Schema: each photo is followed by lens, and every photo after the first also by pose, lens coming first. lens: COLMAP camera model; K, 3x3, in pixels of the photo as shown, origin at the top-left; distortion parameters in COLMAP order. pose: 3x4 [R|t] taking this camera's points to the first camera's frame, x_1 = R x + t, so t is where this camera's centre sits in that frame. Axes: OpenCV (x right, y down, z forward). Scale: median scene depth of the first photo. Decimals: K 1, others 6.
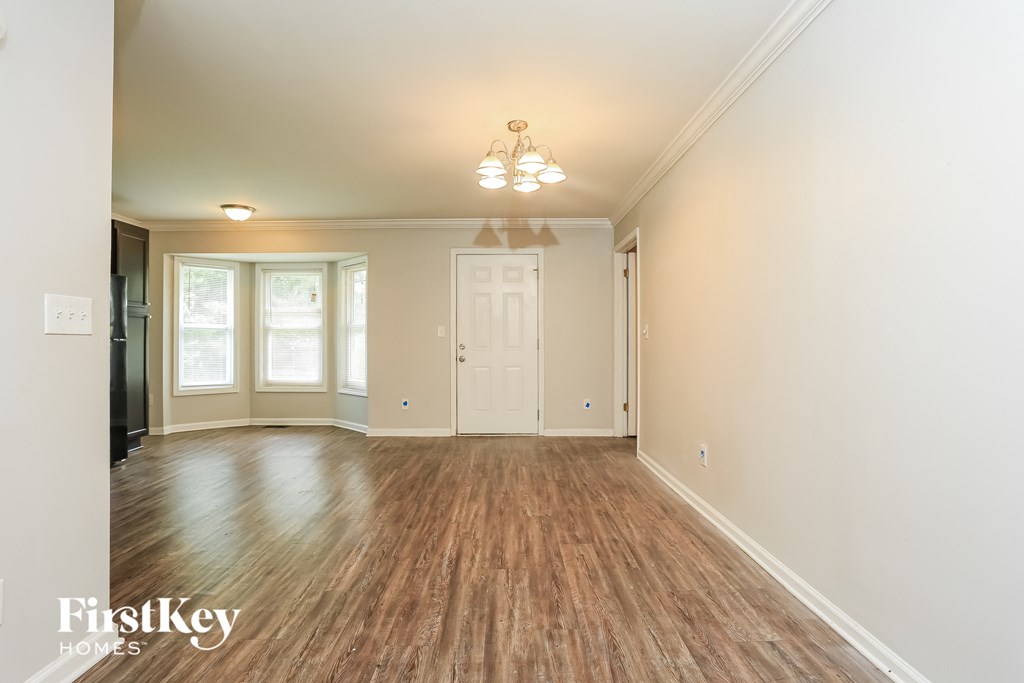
lens RADIAL K [[525.0, 0, 506.9], [0, 525.0, 344.9], [0, 0, 1]] dist [-0.023840, 0.002582]
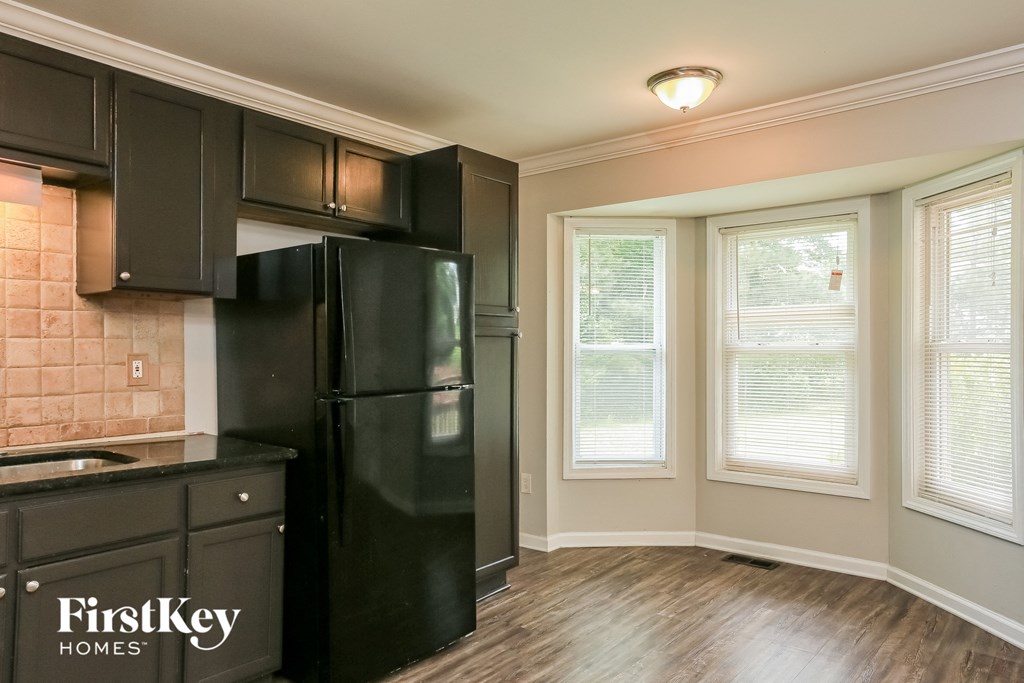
lens RADIAL K [[707.5, 0, 509.5], [0, 707.5, 344.8], [0, 0, 1]] dist [-0.000214, 0.002260]
pose [[0.786558, -0.008899, -0.617453, -0.226255], [0.001095, 0.999915, -0.013016, -0.029530], [0.617516, 0.009562, 0.786500, 0.378314]]
